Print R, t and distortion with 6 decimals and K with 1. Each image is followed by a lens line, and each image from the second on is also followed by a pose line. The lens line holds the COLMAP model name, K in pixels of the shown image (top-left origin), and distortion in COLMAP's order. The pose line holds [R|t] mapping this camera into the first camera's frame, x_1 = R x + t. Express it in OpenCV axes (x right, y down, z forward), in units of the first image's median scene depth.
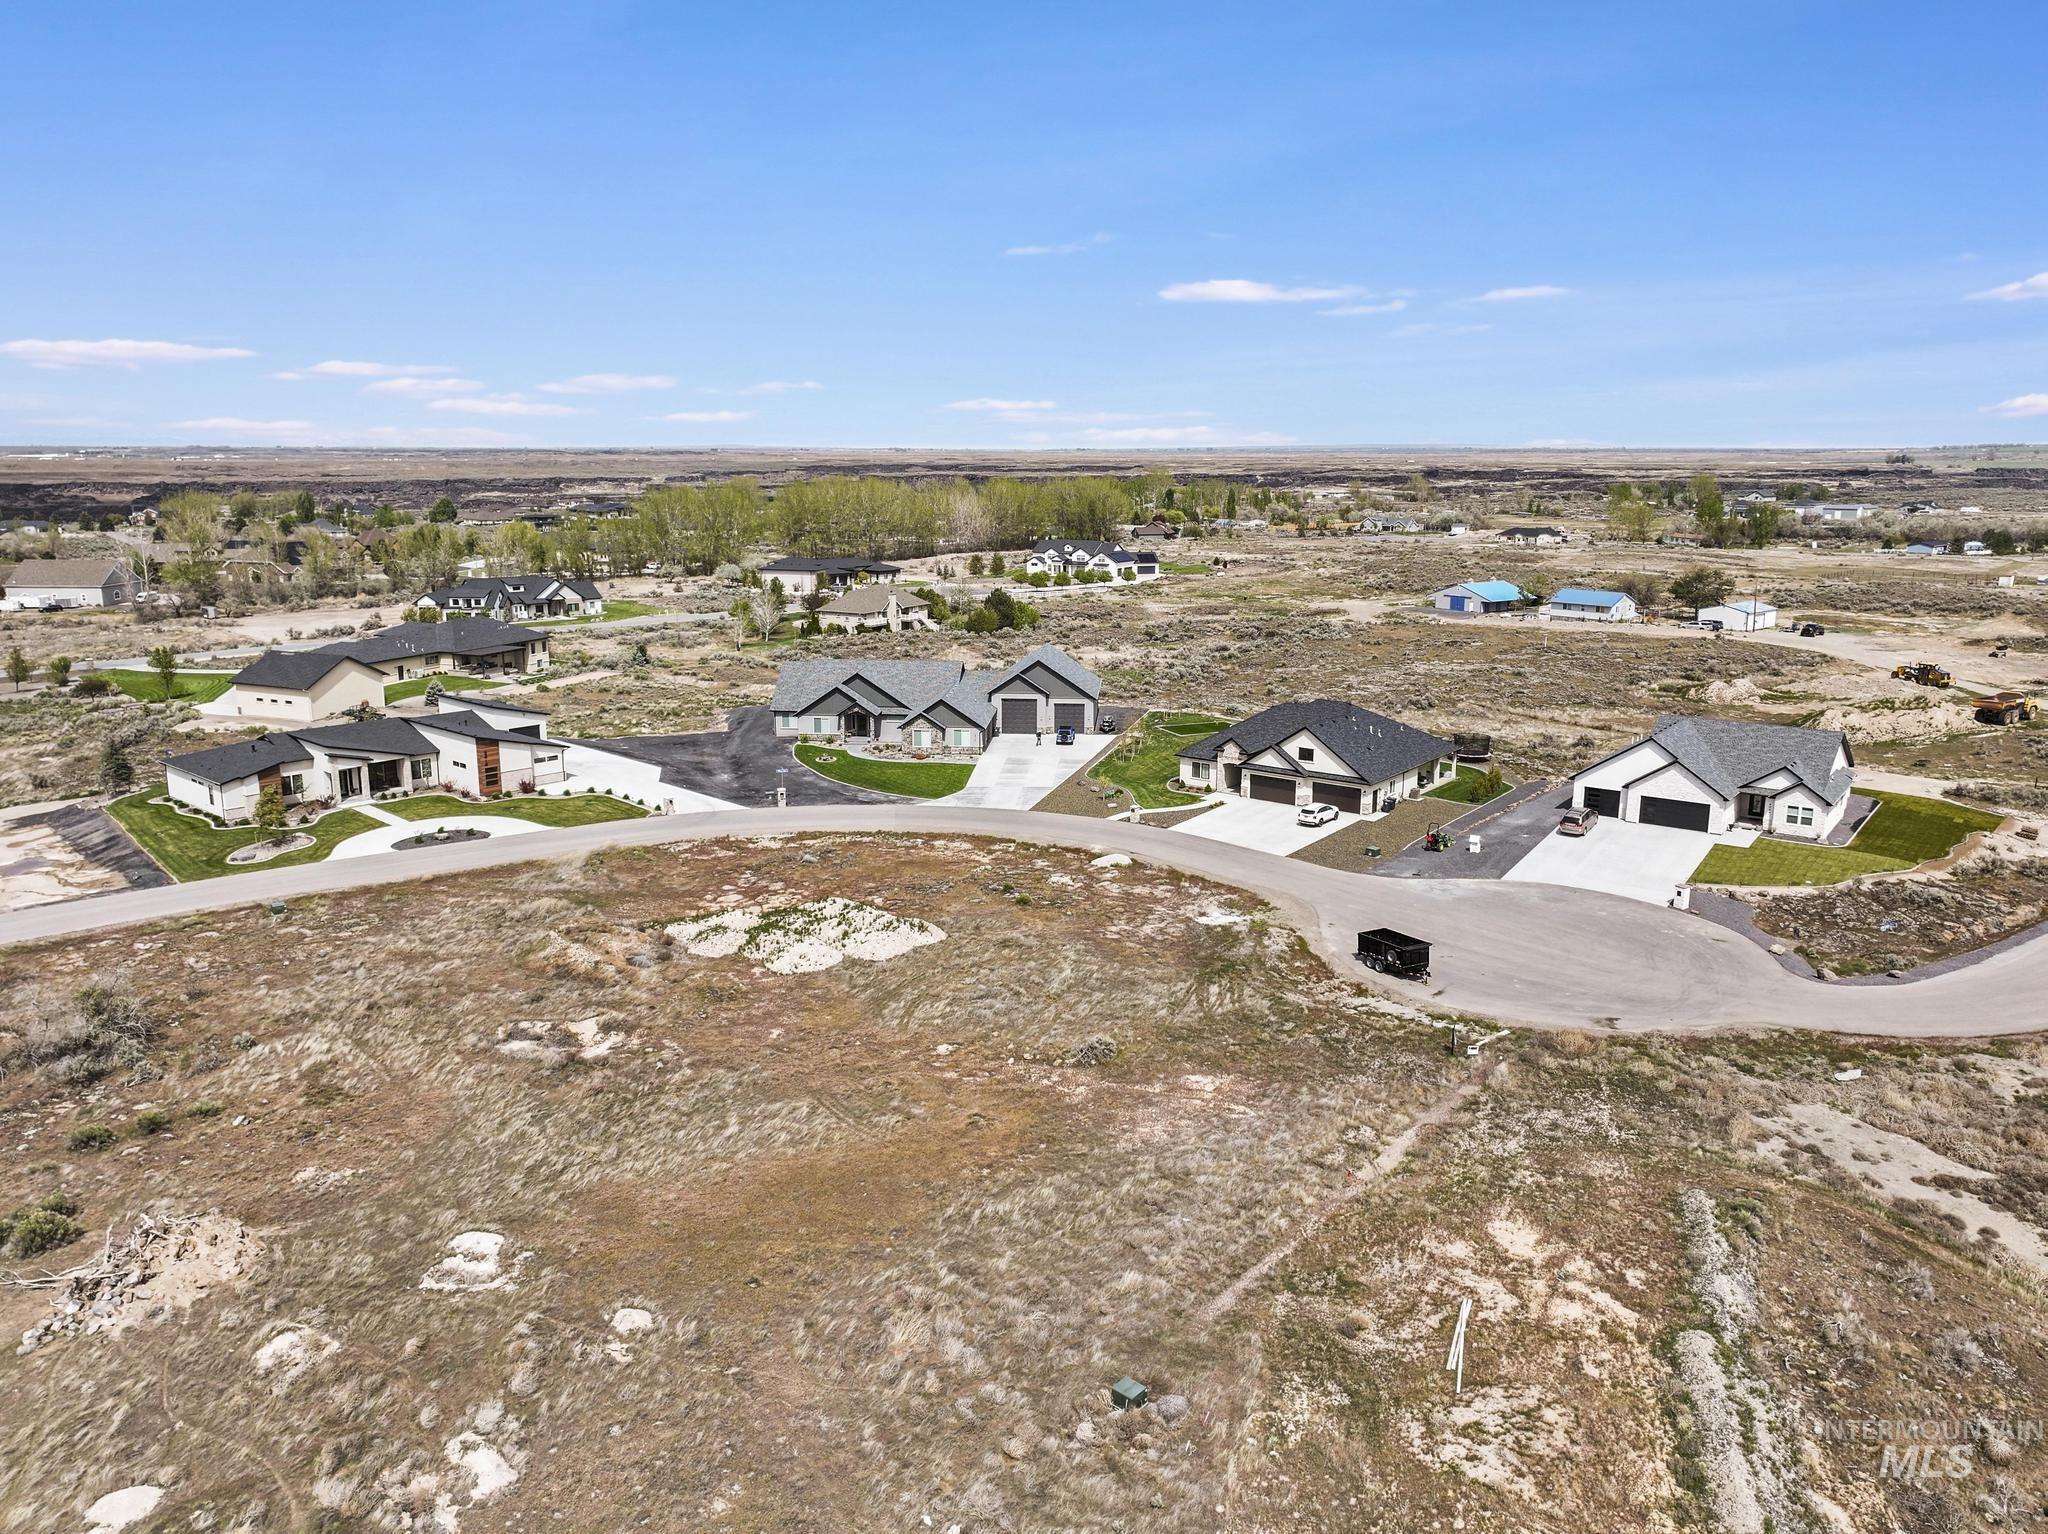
lens RADIAL K [[1461.0, 0, 1026.6], [0, 1461.0, 765.7], [0, 0, 1]] dist [0.006995, 0.001839]
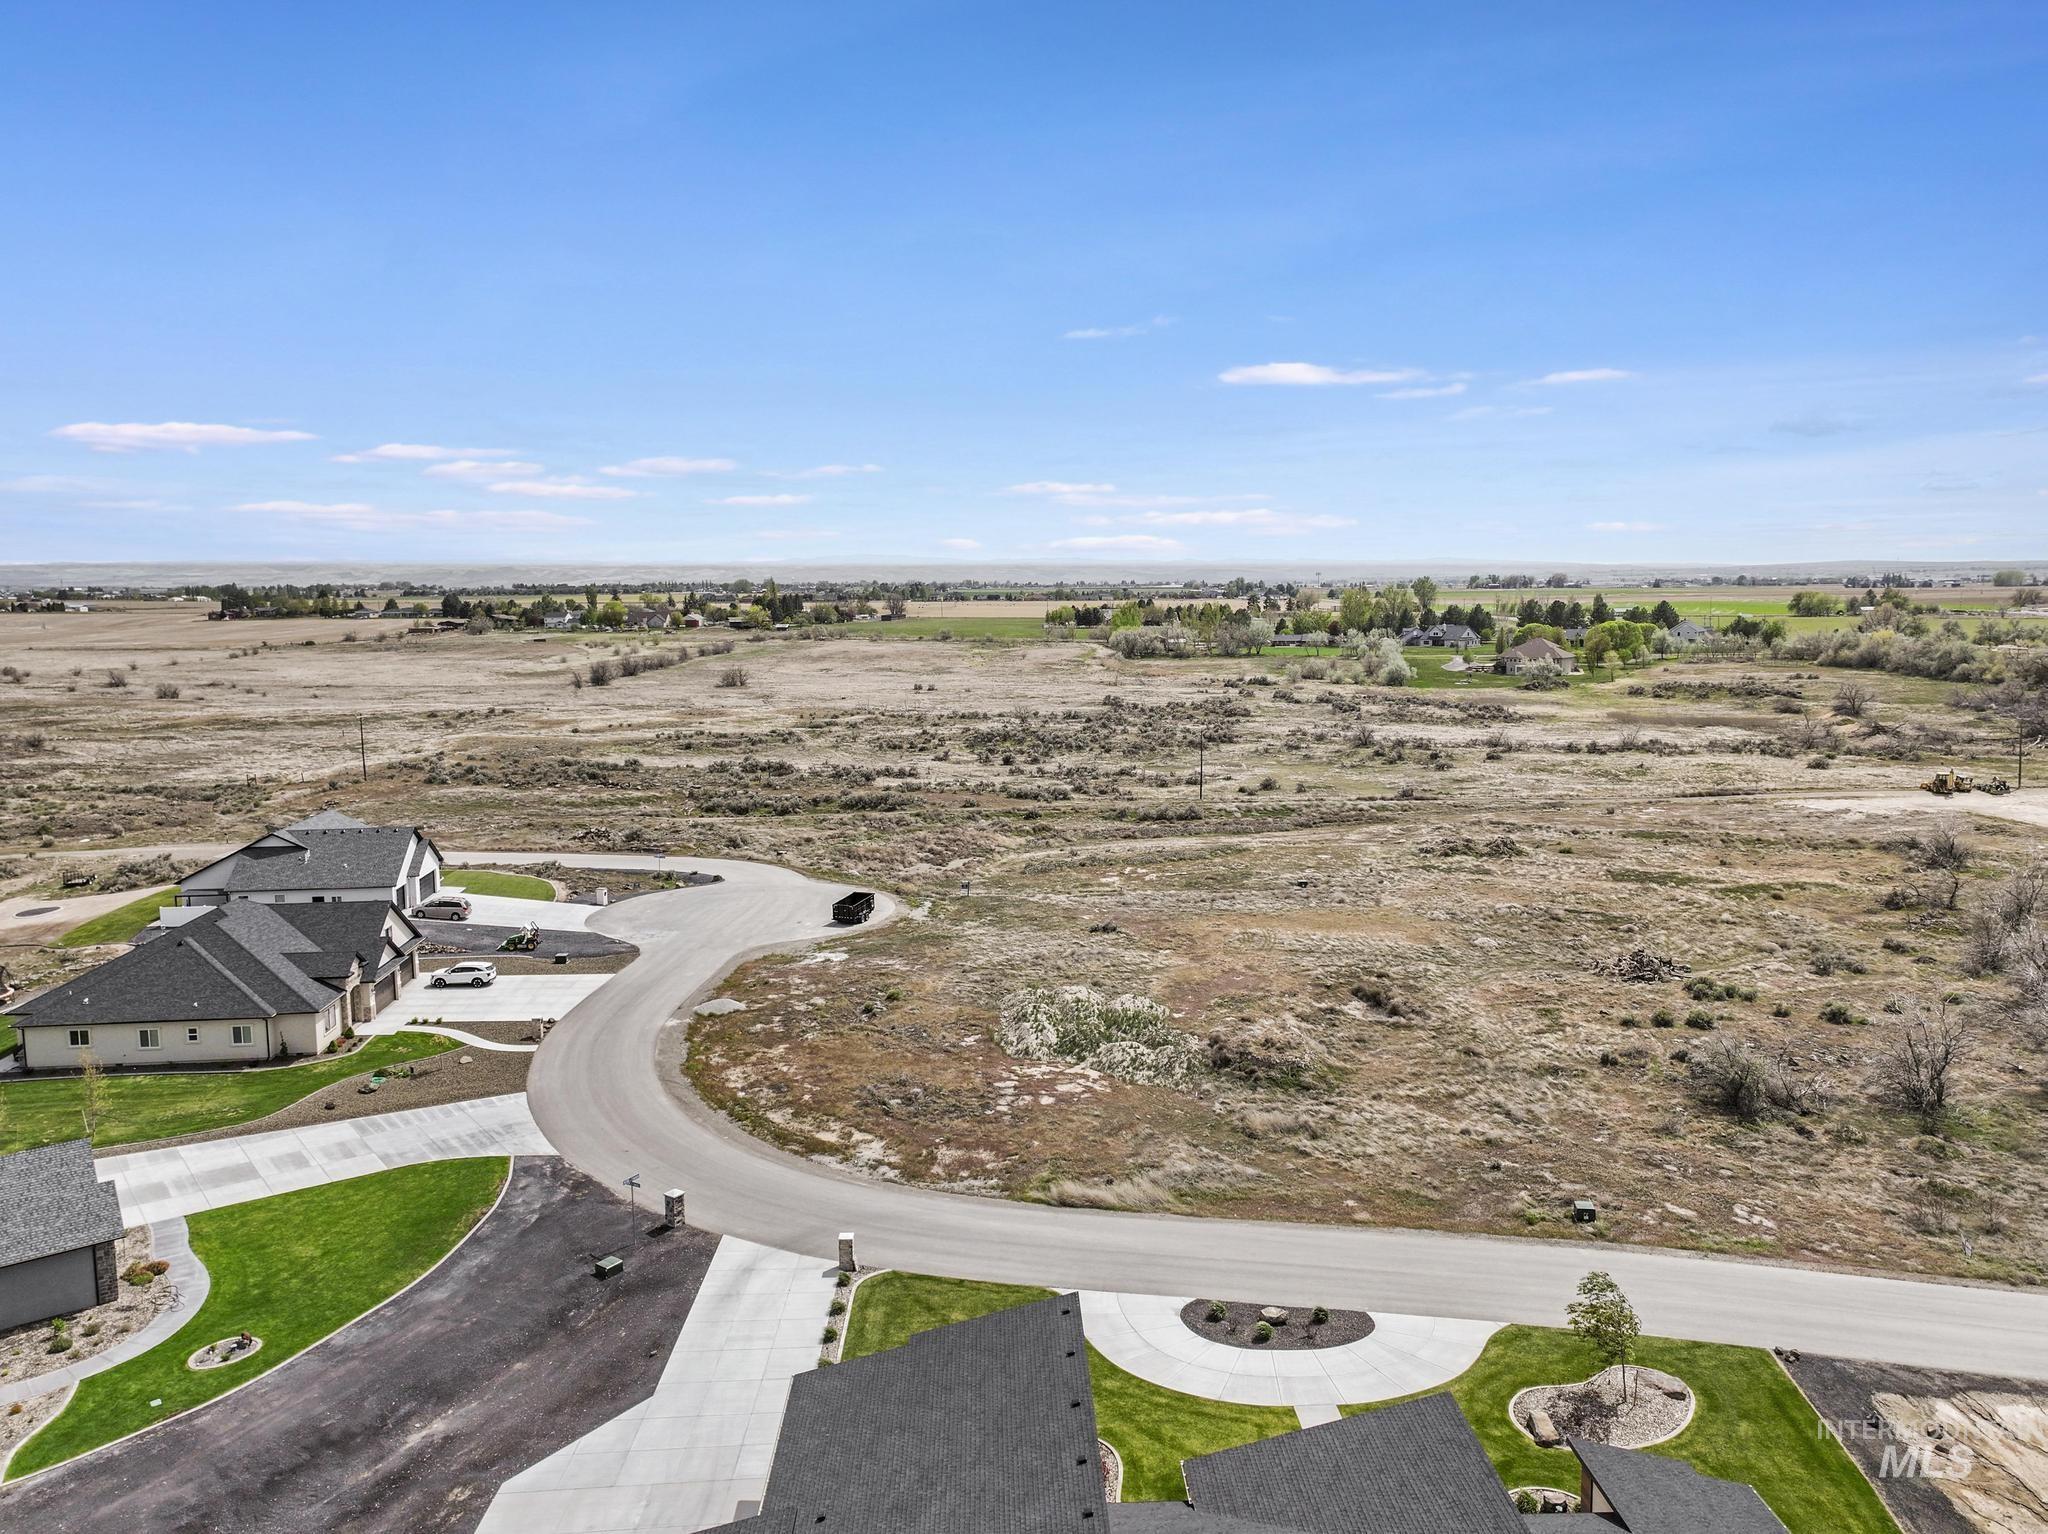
lens RADIAL K [[1448.5, 0, 1031.2], [0, 1448.5, 759.3], [0, 0, 1]] dist [0.004186, 0.005404]
pose [[-0.685207, -0.078487, 0.724107, -0.828450], [0.162803, 0.952518, 0.257301, -0.327329], [-0.709920, 0.294192, -0.639894, 1.594830]]
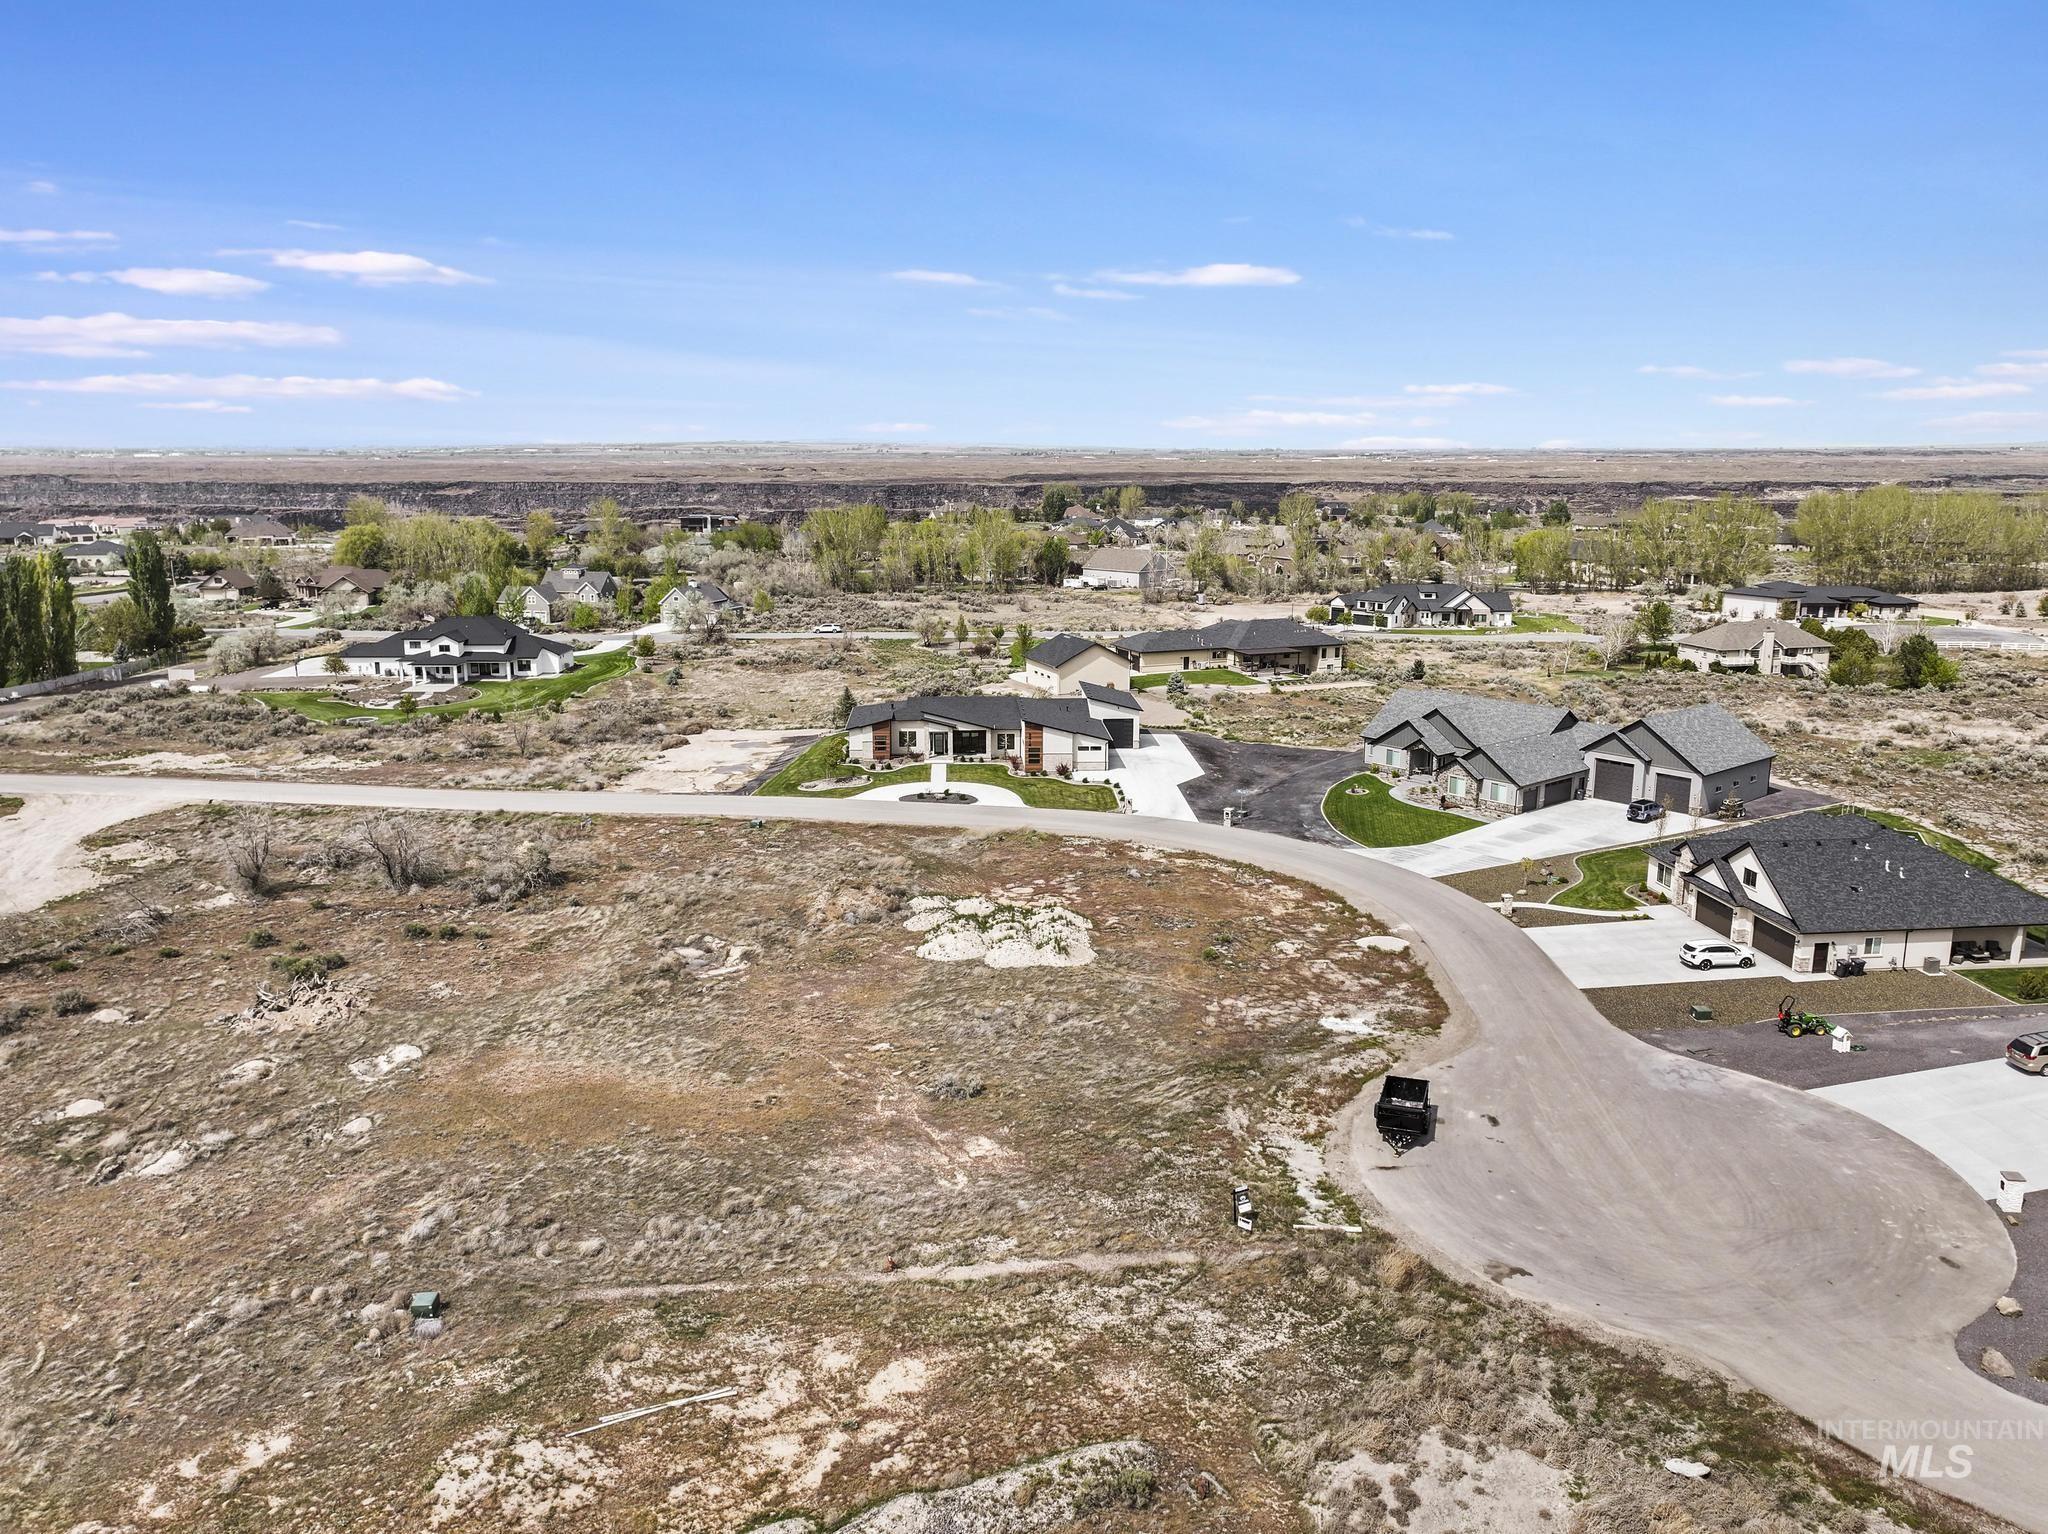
lens RADIAL K [[1461.0, 0, 1026.6], [0, 1461.0, 765.7], [0, 0, 1]] dist [0.006995, 0.001839]
pose [[0.700989, 0.148588, -0.697521, 0.583584], [-0.148877, 0.986995, 0.060635, -0.072373], [0.697459, 0.061341, 0.713994, 0.232961]]
